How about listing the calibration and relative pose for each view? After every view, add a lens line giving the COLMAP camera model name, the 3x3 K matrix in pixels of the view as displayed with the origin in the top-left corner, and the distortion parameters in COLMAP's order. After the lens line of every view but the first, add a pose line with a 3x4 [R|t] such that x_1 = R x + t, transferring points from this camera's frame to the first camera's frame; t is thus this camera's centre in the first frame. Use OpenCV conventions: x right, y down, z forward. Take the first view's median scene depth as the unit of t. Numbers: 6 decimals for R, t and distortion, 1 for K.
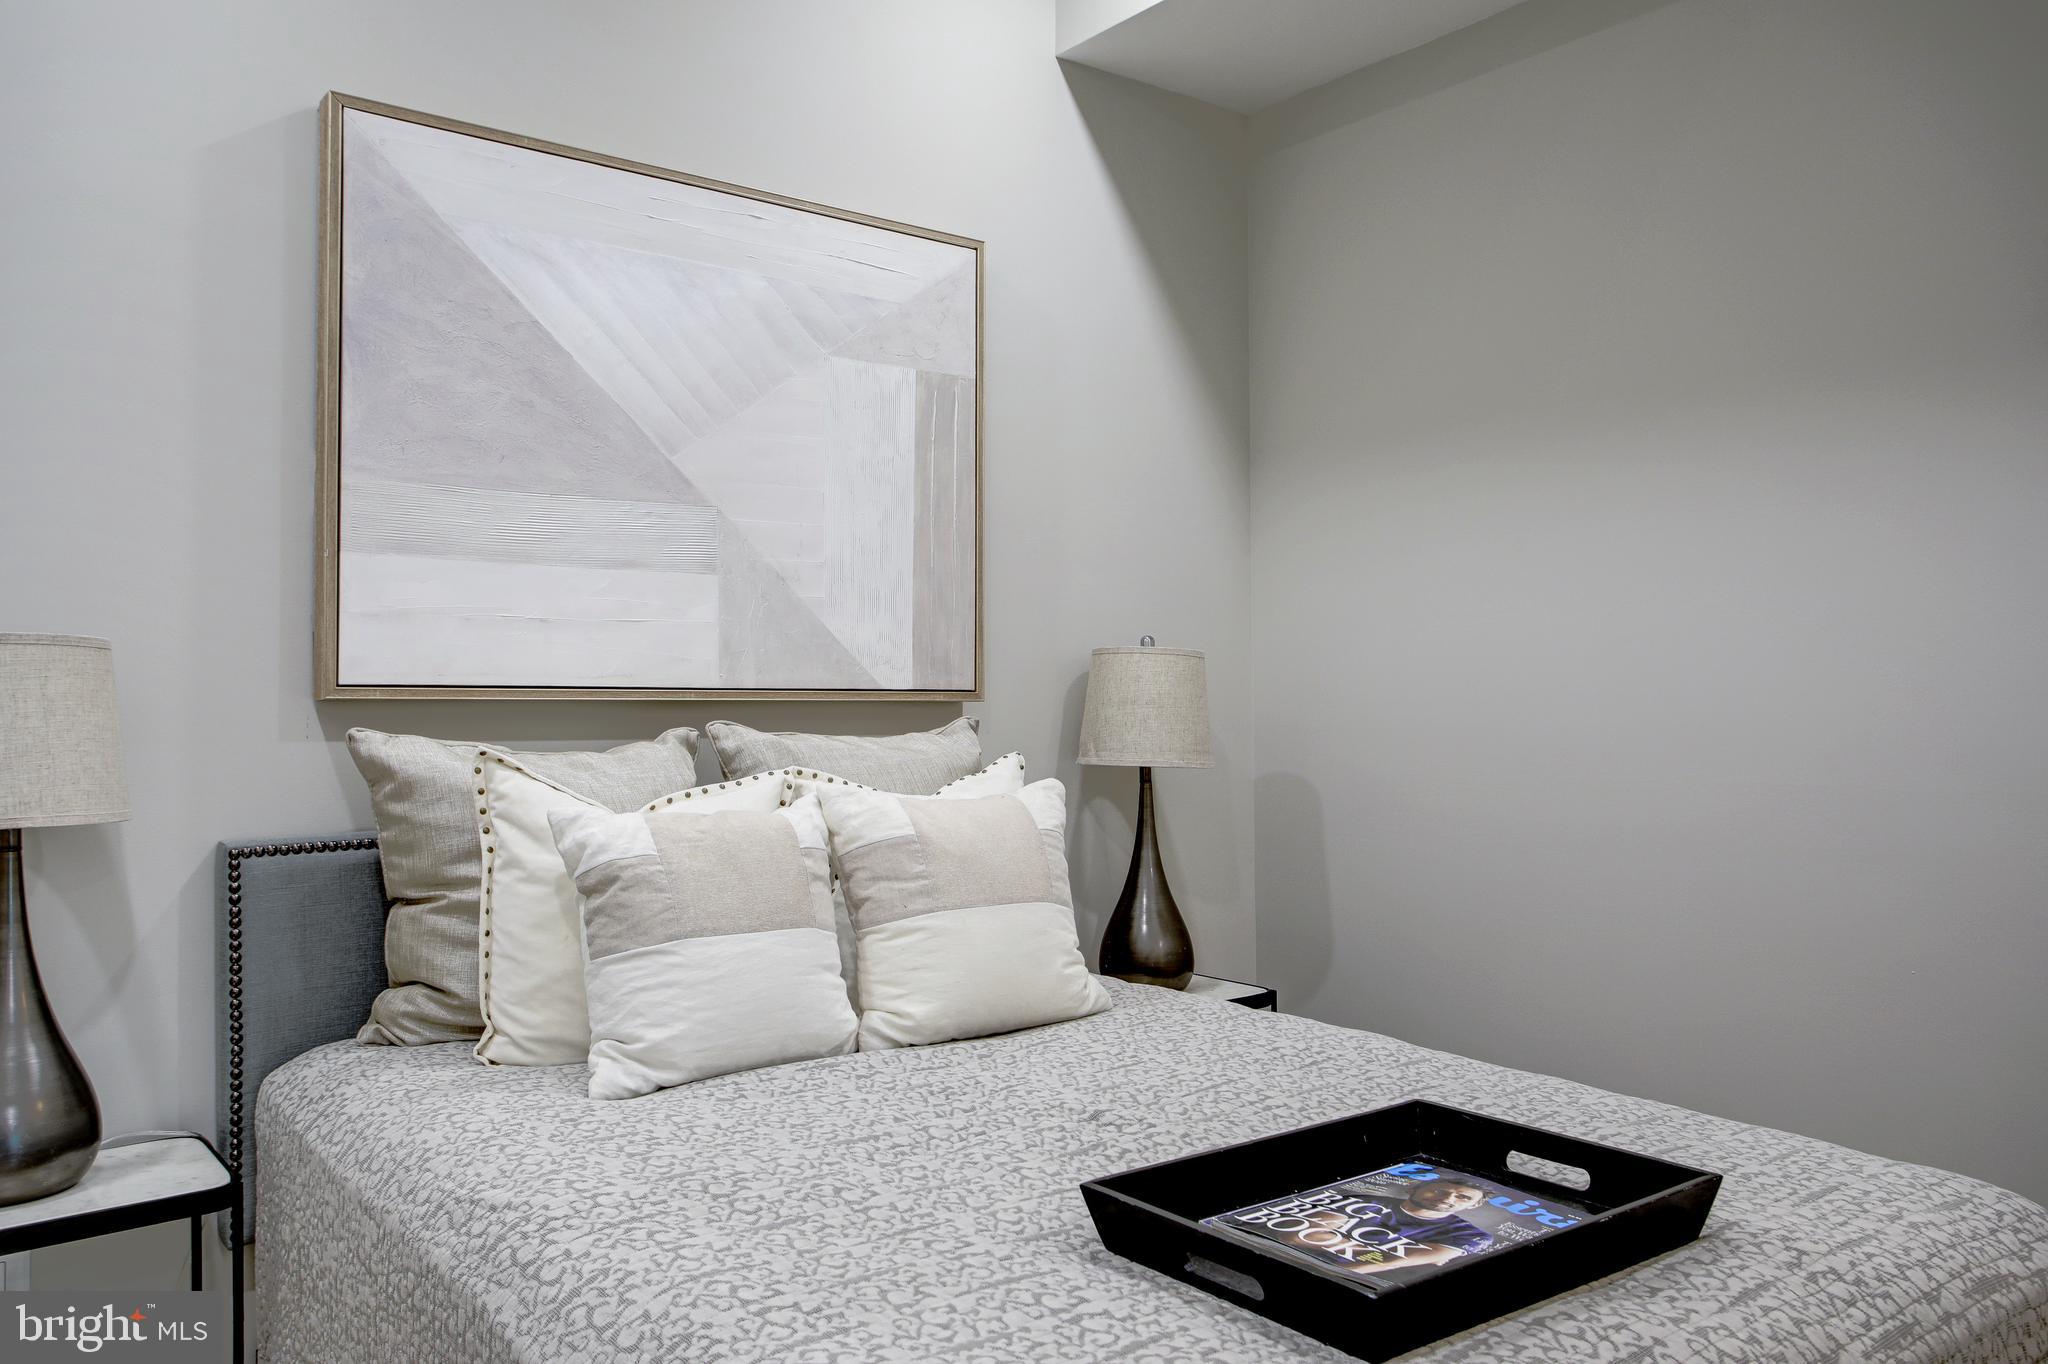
lens RADIAL K [[1625.5, 0, 1042.0], [0, 1625.5, 686.4], [0, 0, 1]] dist [-0.044346, 0.097494]
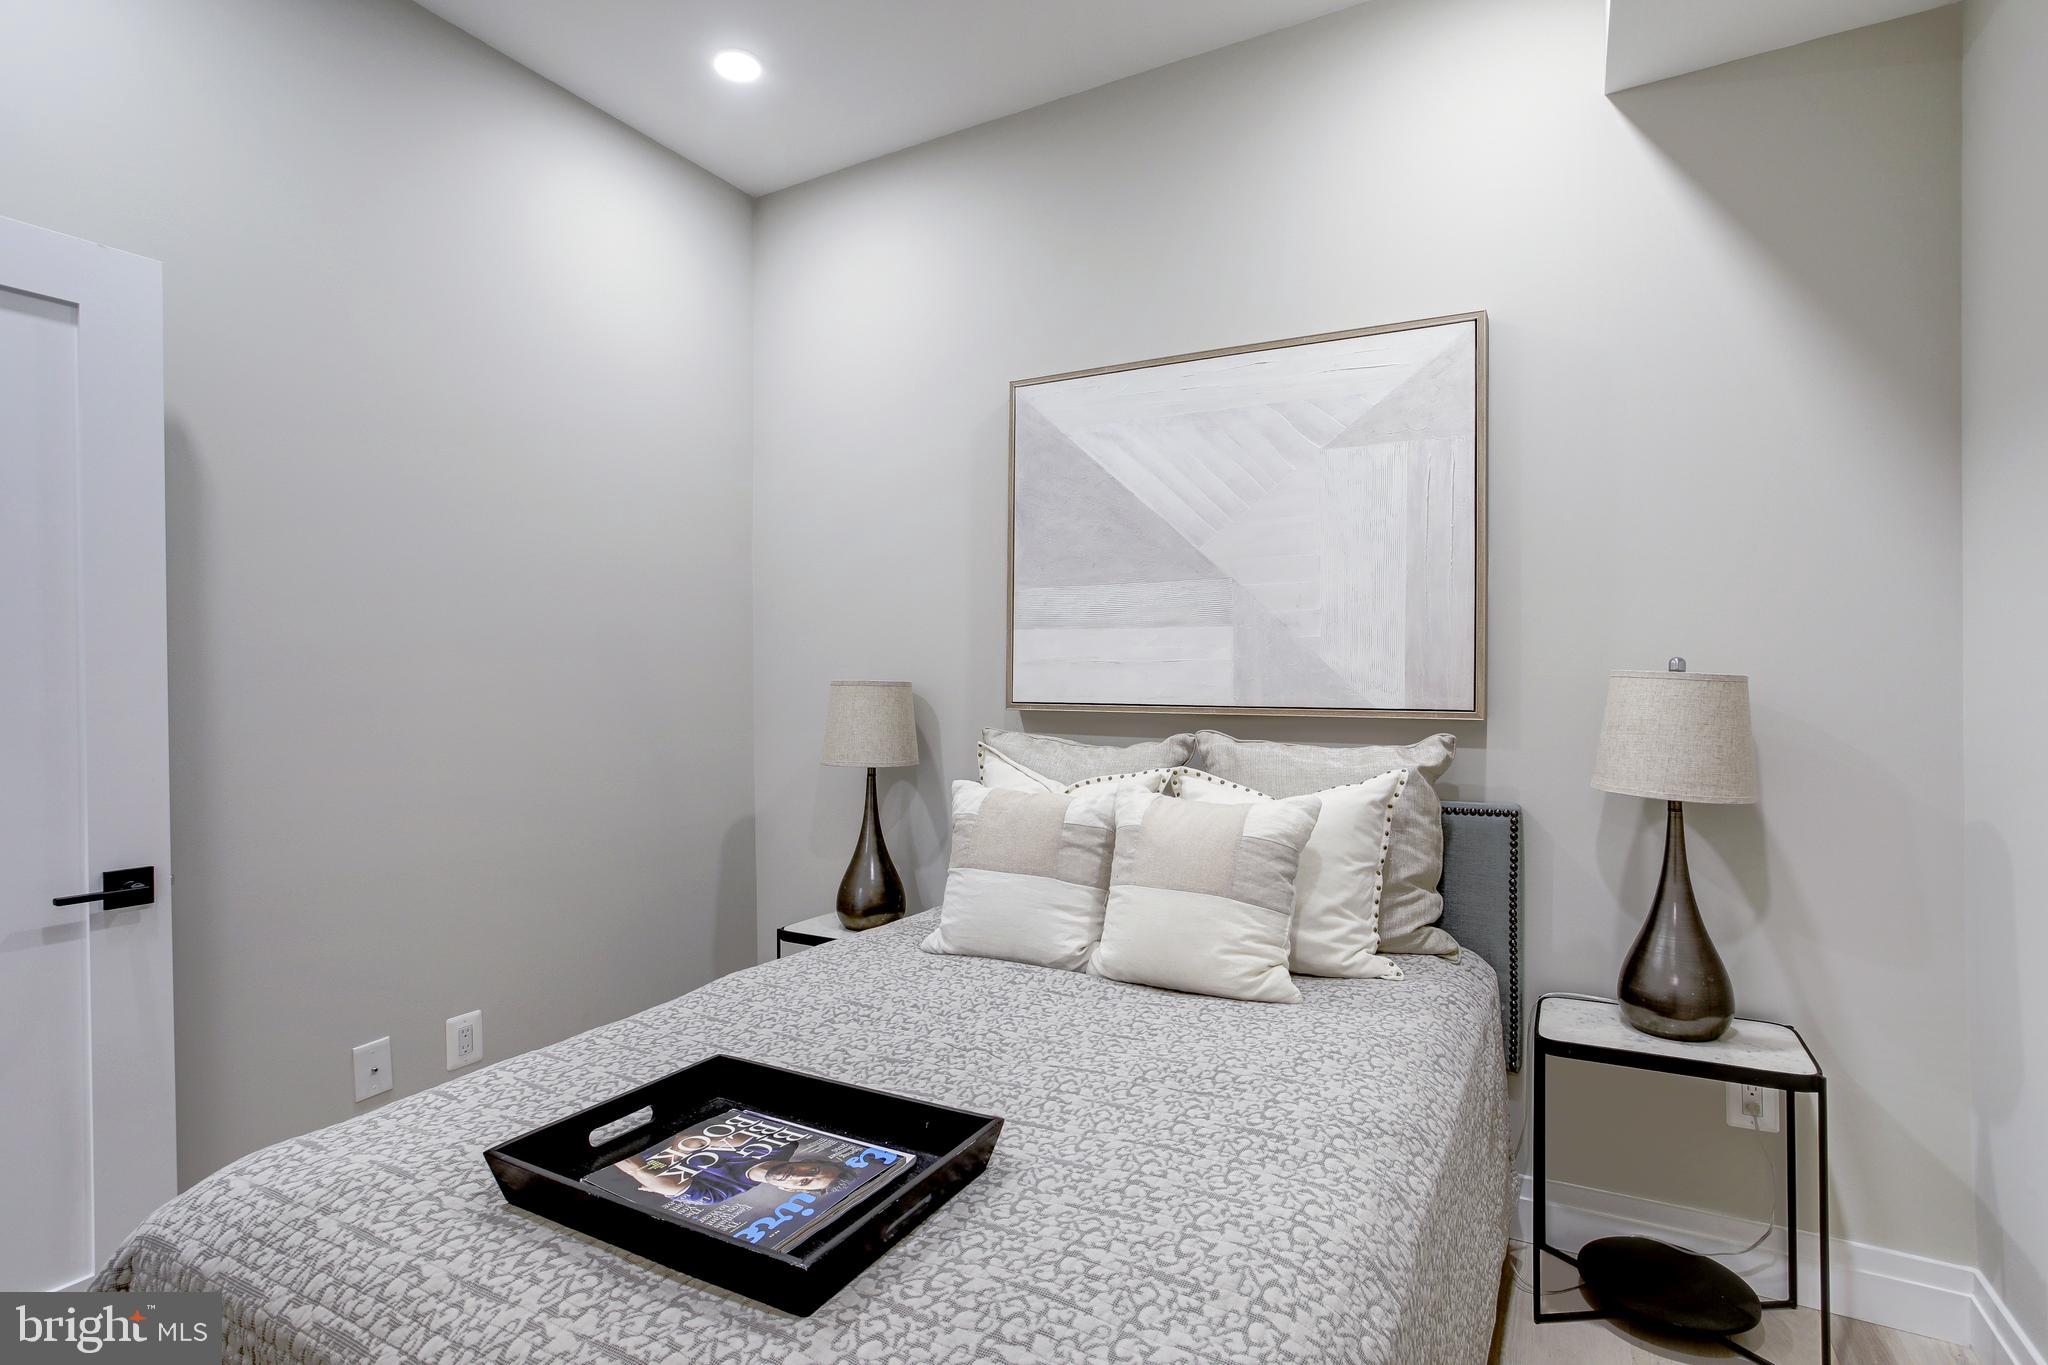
lens RADIAL K [[1030.3, 0, 1002.8], [0, 1030.3, 674.8], [0, 0, 1]] dist [-0.068134, 0.044783]
pose [[0.351523, -0.000075, -0.936179, 0.604719], [0.009884, 0.999945, 0.003631, -0.033698], [0.936127, -0.010529, 0.351504, 0.531355]]
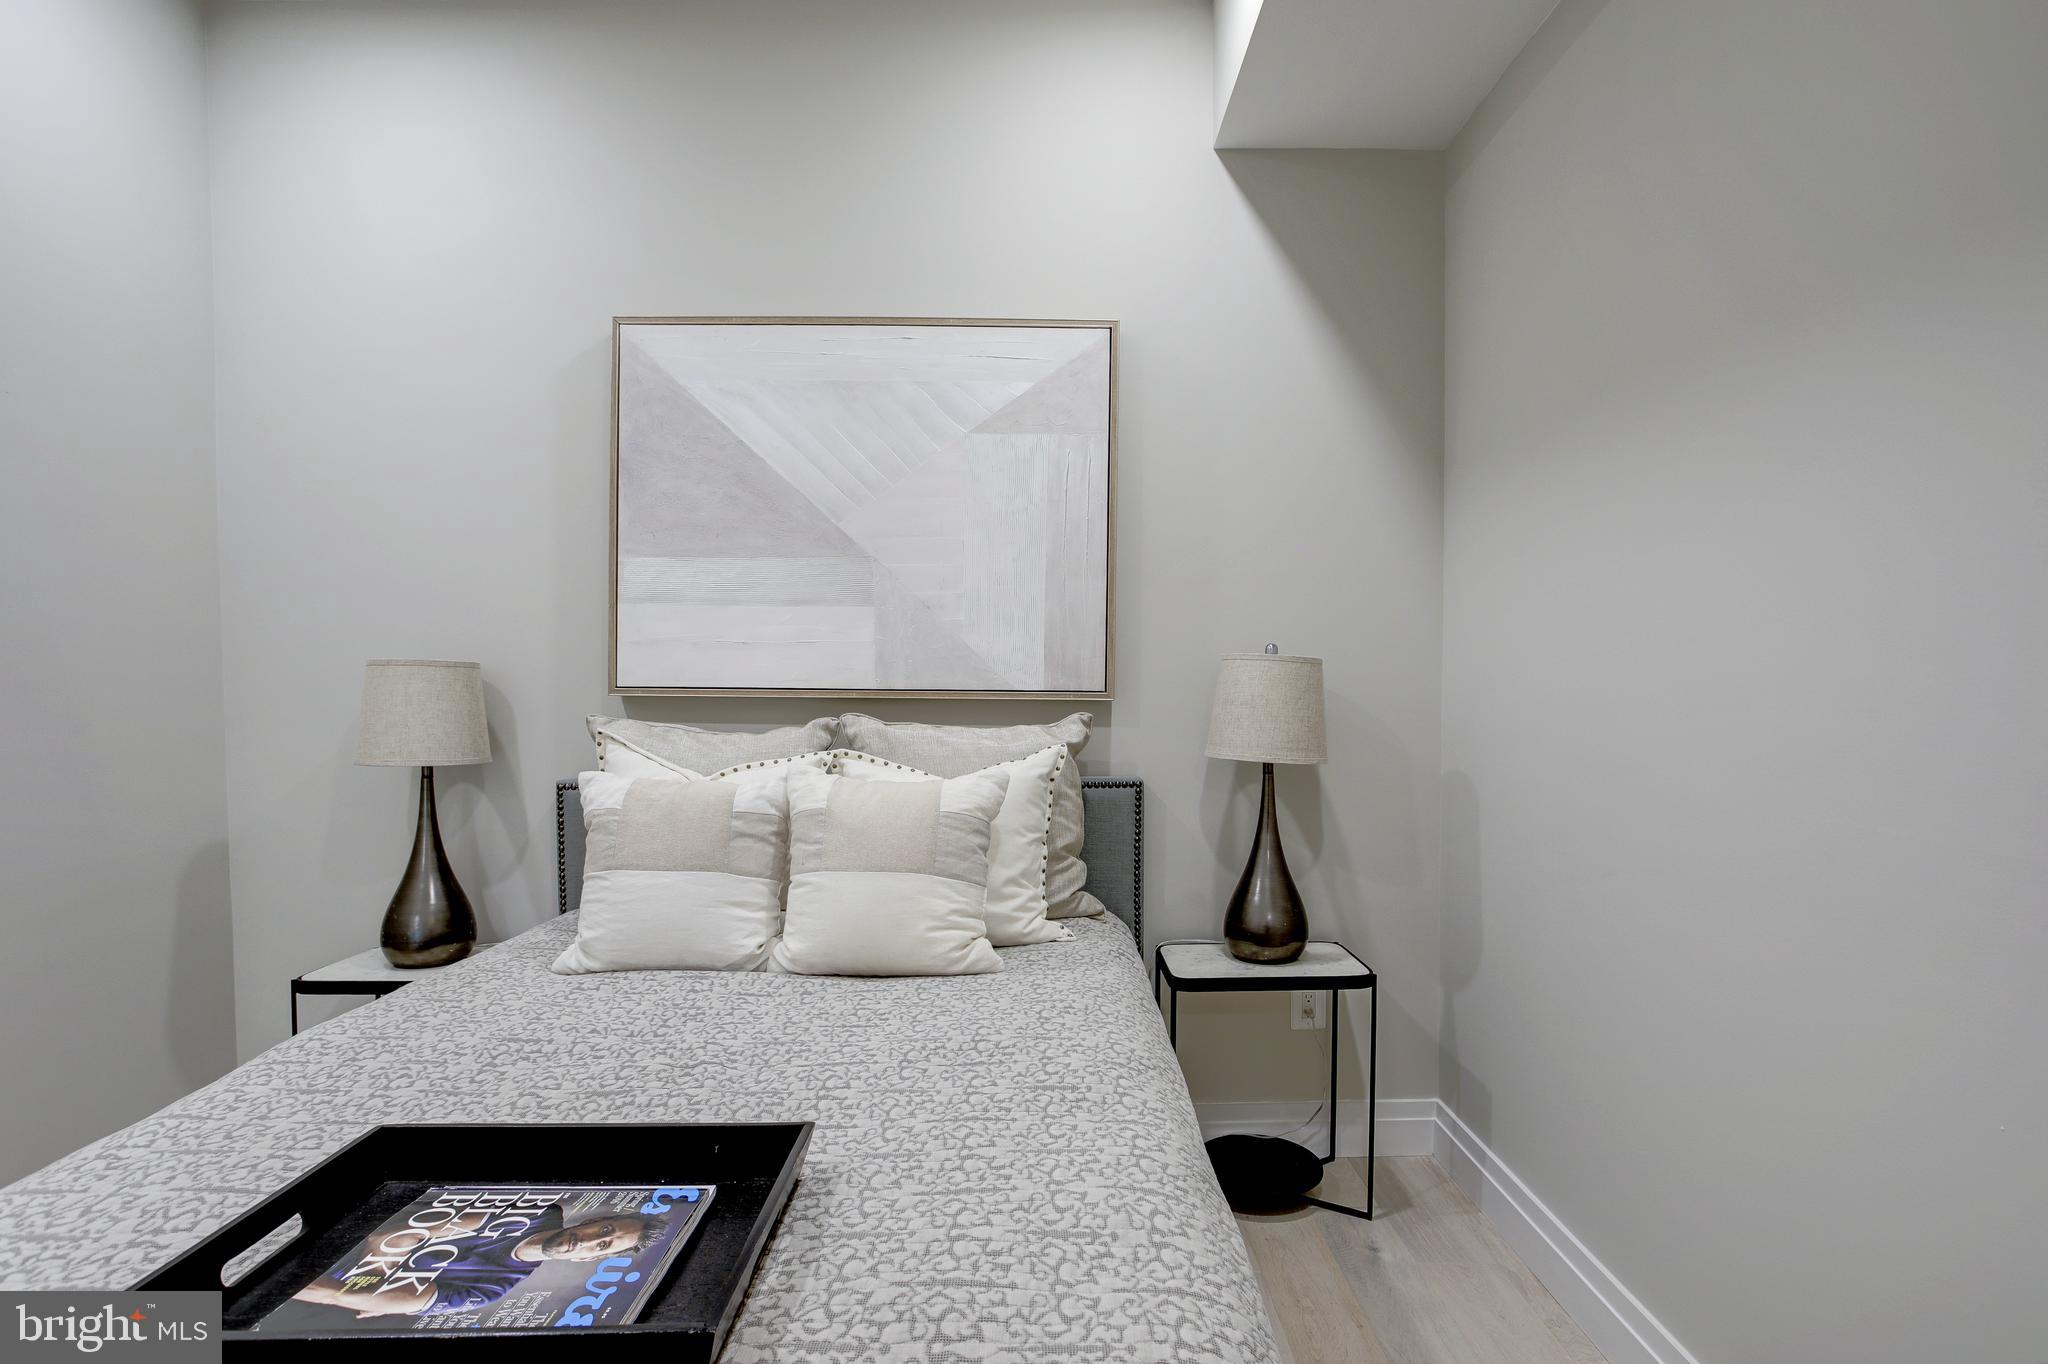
lens RADIAL K [[1038.8, 0, 1044.0], [0, 1038.8, 728.4], [0, 0, 1]] dist [-0.071187, 0.047534]
pose [[0.780592, 0.030092, -0.624317, 0.493220], [-0.001508, 0.998928, 0.046262, -0.007037], [0.625040, -0.035170, 0.779800, 0.429841]]
